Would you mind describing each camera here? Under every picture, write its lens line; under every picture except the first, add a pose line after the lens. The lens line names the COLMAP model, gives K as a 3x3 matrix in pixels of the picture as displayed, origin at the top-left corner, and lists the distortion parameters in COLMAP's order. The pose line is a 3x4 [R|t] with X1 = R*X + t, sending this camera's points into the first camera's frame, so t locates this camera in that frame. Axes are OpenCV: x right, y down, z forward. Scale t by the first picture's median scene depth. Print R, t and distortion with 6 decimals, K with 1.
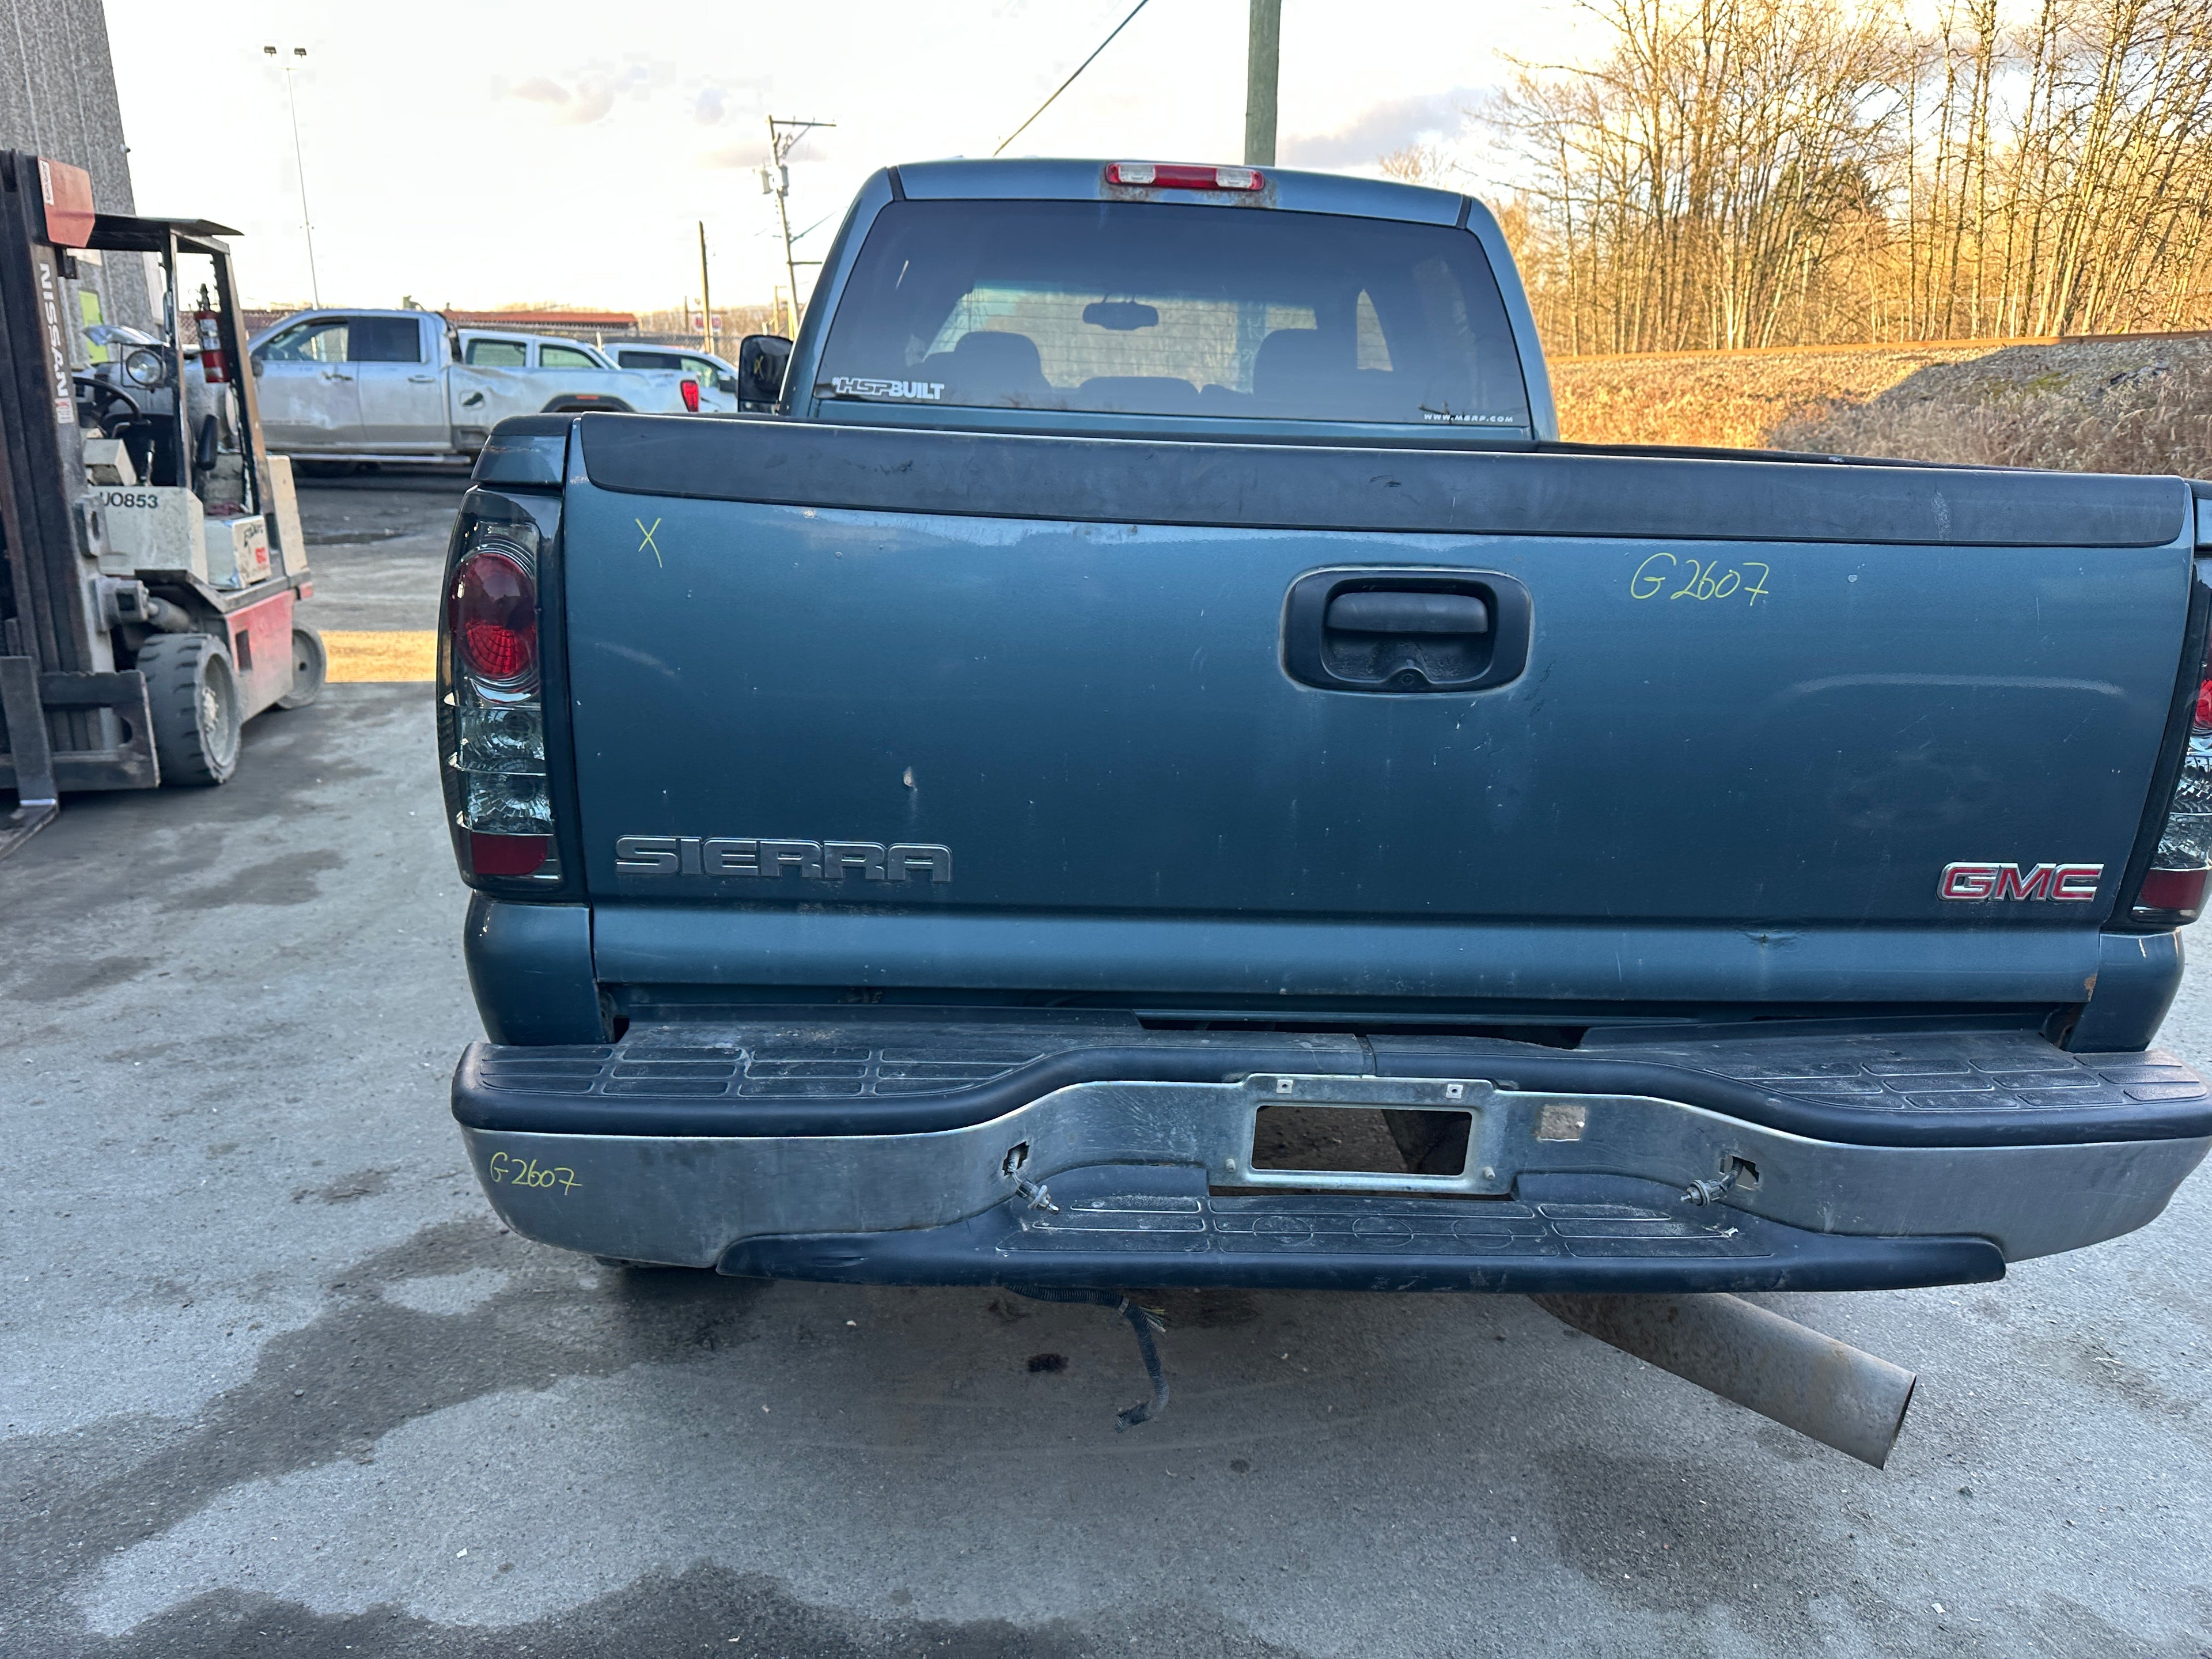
lens RADIAL K [[1554.1, 0, 1113.8], [0, 1554.1, 825.2], [0, 0, 1]] dist [0.034128, -0.041494]
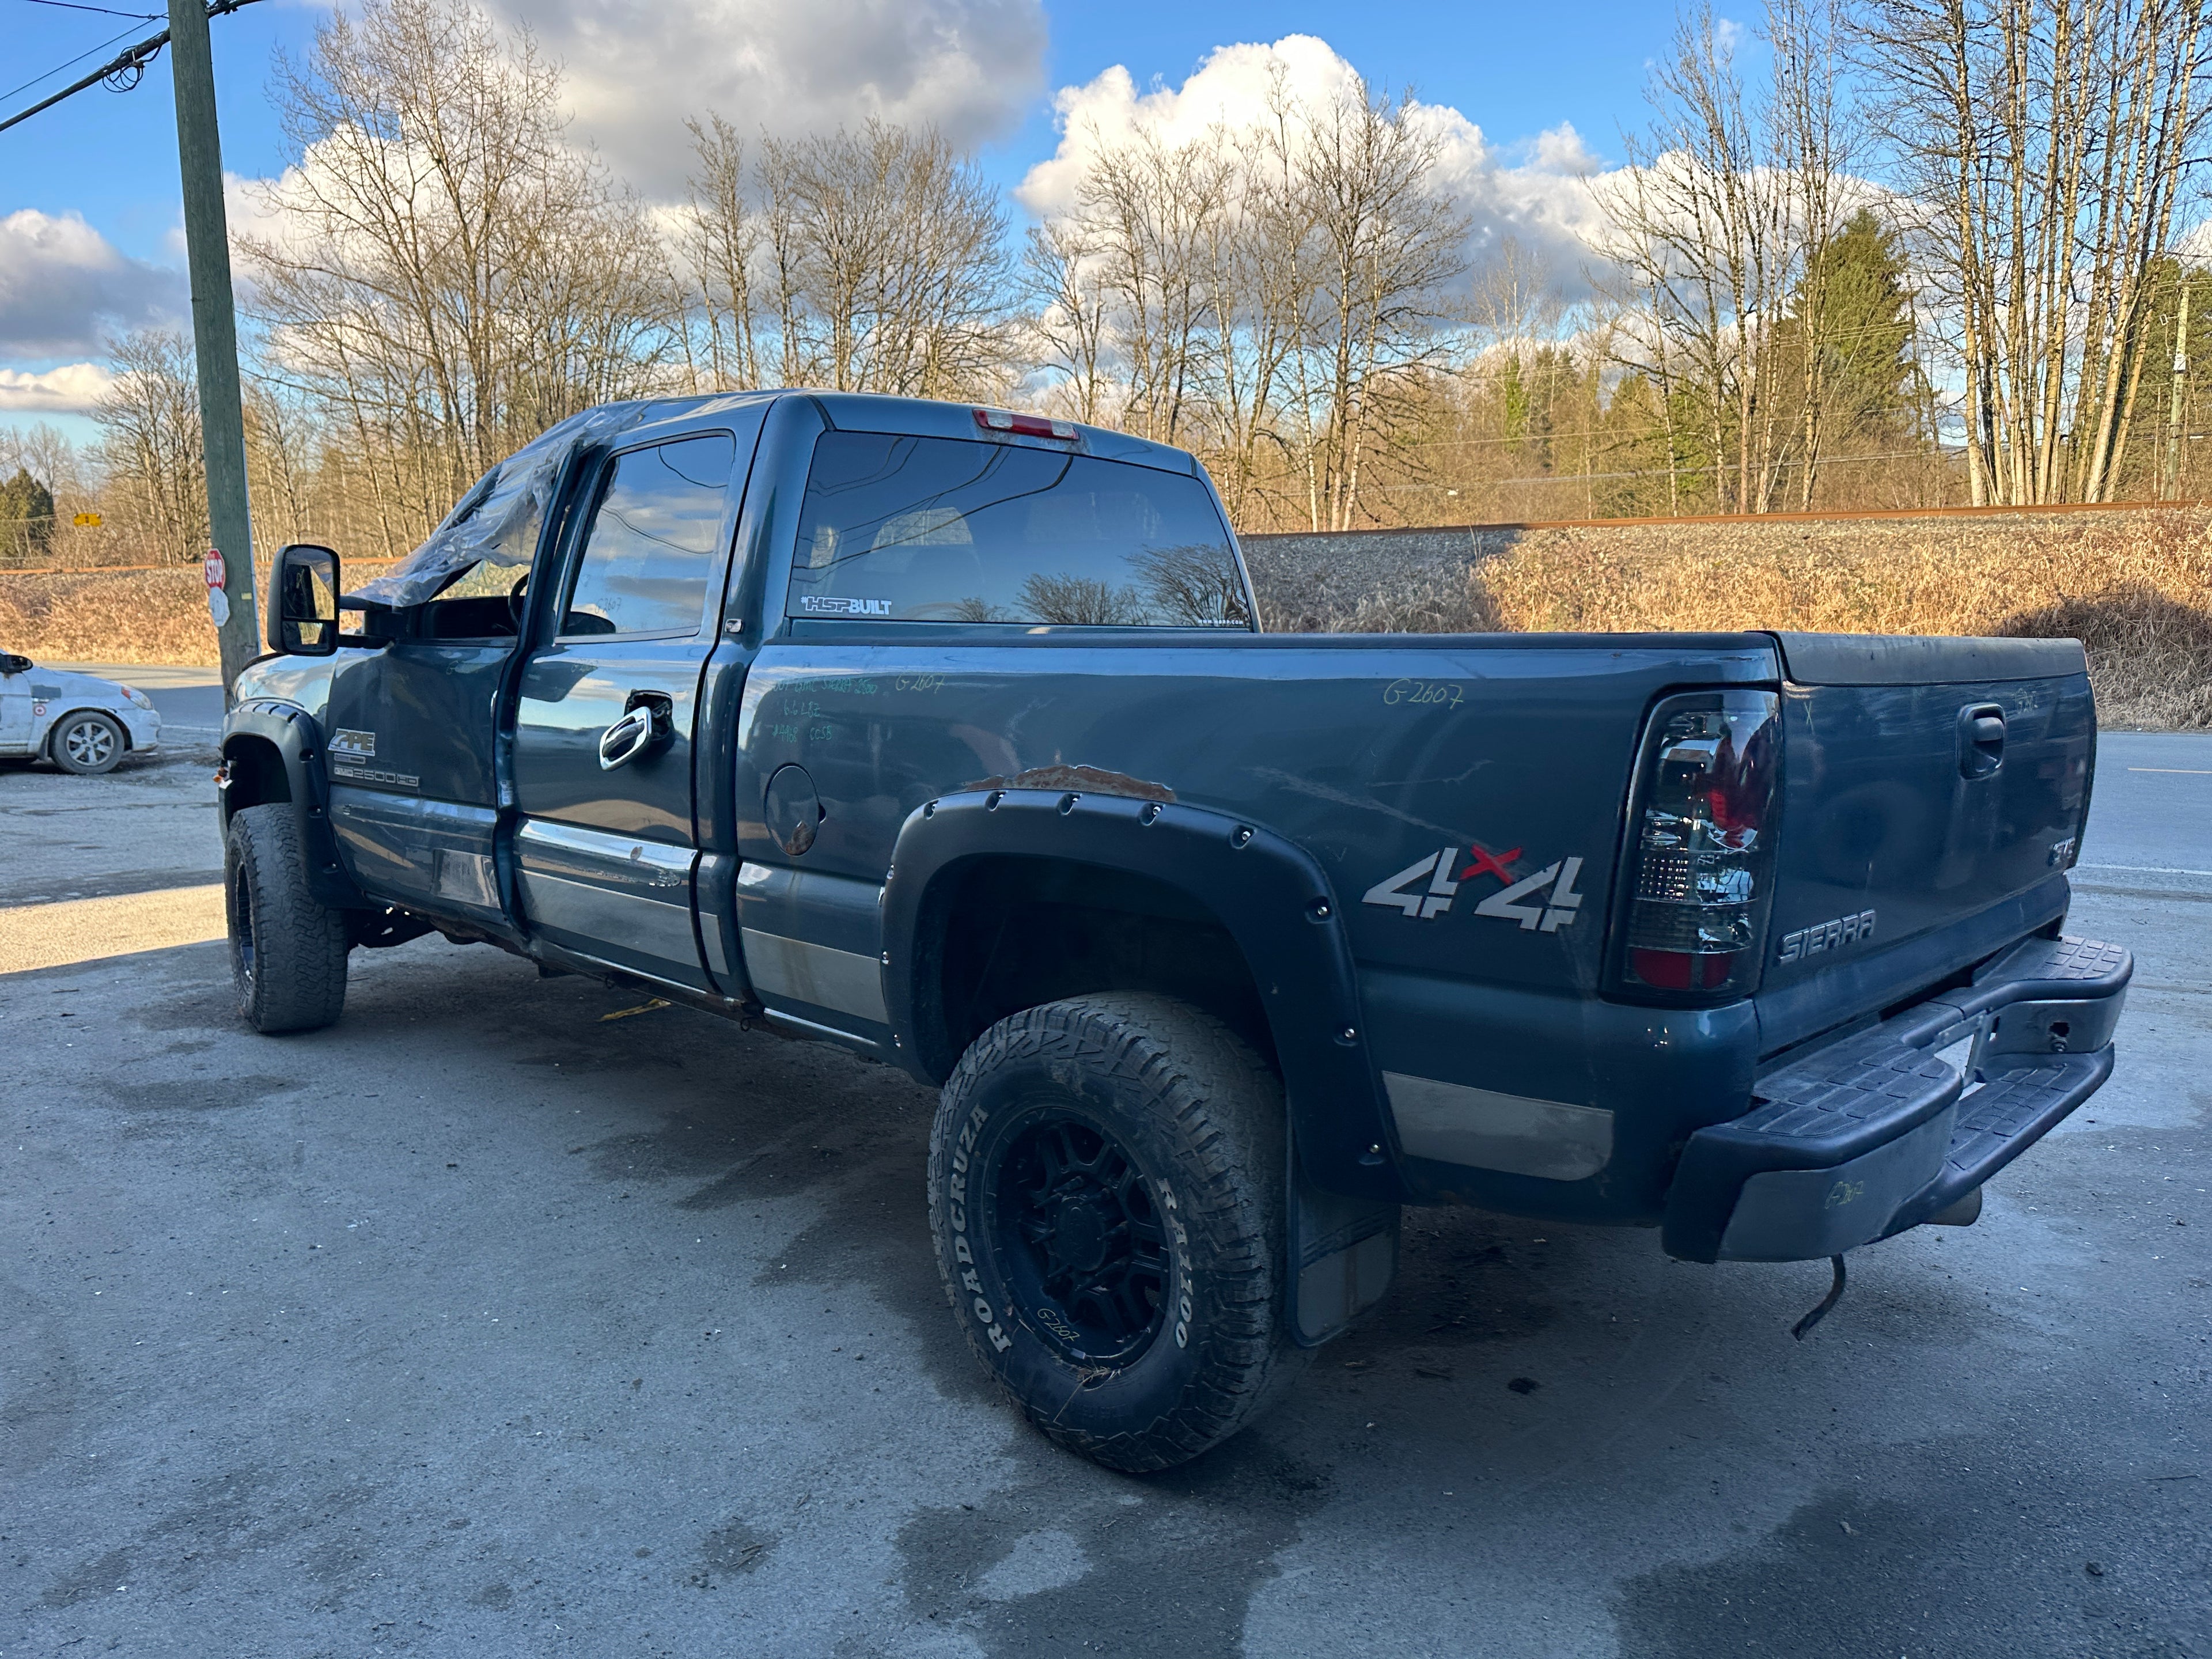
lens RADIAL K [[1564.5, 0, 1103.5], [0, 1564.5, 803.8], [0, 0, 1]] dist [0.037488, -0.044309]
pose [[0.740496, -0.102001, 0.664275, -0.654646], [0.190431, 0.979751, -0.061839, -0.052833], [-0.644517, 0.172290, 0.744926, 0.136693]]
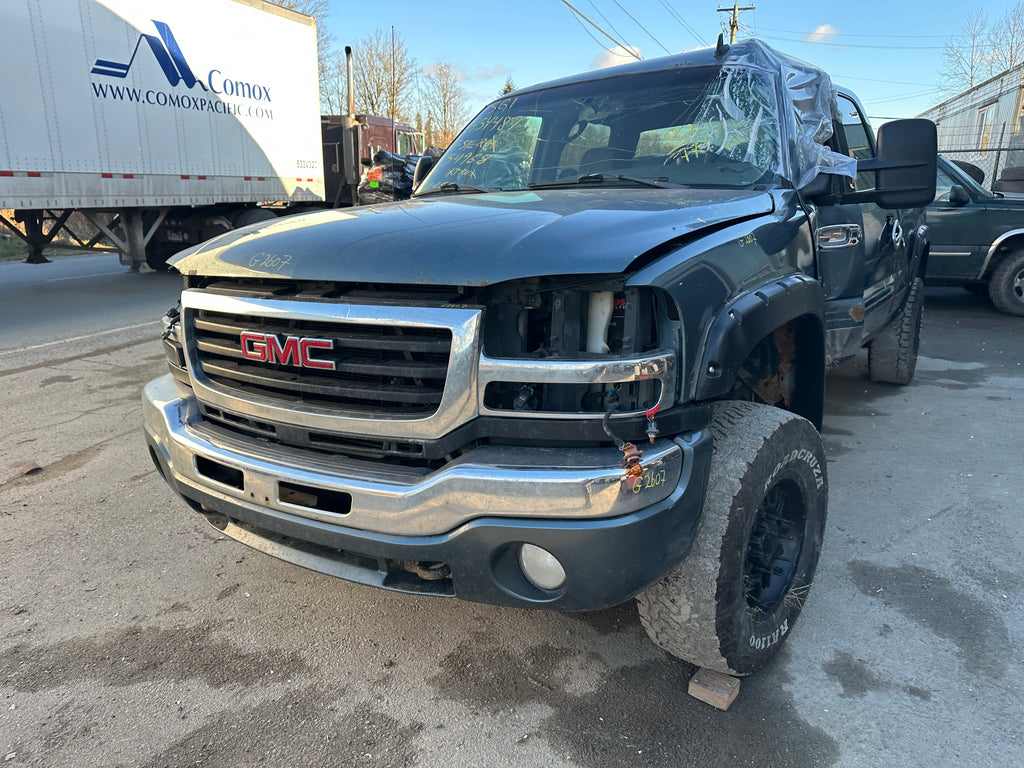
lens RADIAL K [[724.2, 0, 516.1], [0, 724.2, 384.5], [0, 0, 1]] dist [0.037488, -0.044309]
pose [[-0.794386, -0.163309, 0.585048, -0.445952], [0.153265, 0.878123, 0.453222, -0.572239], [-0.587759, 0.449700, -0.672539, 2.137747]]
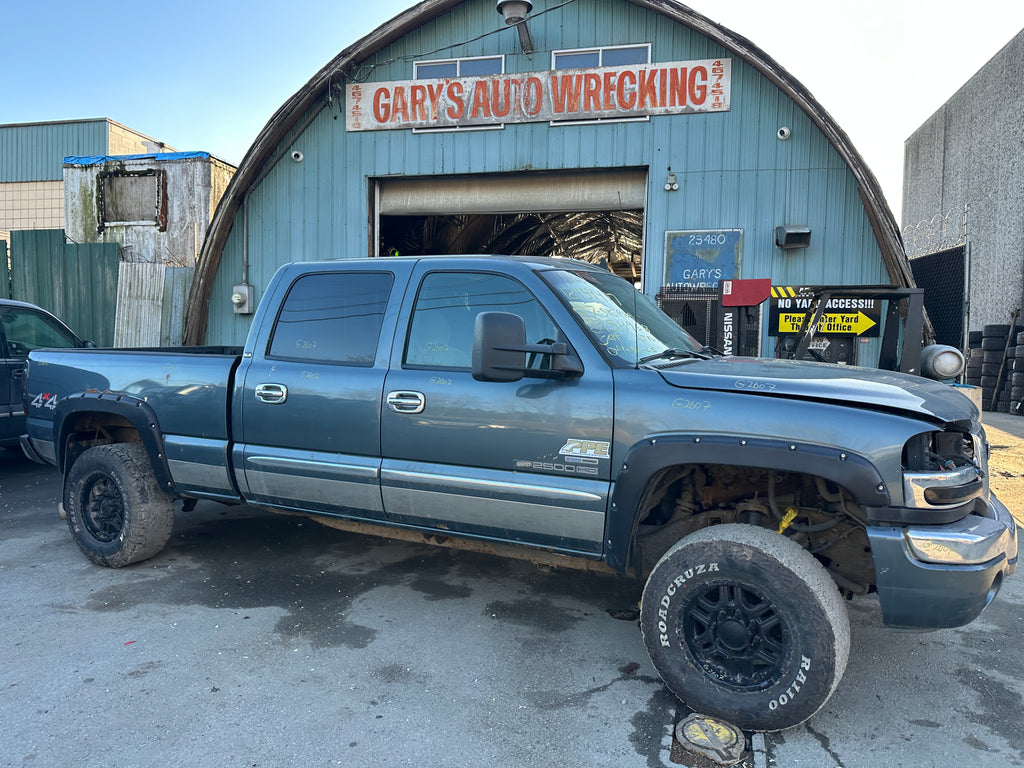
lens RADIAL K [[719.4, 0, 512.3], [0, 719.4, 389.4], [0, 0, 1]] dist [0.034128, -0.041494]
pose [[-0.519720, 0.024622, -0.853982, 0.988077], [-0.244595, 0.953454, 0.176346, -0.476951], [0.818575, 0.300530, -0.489507, 1.833897]]
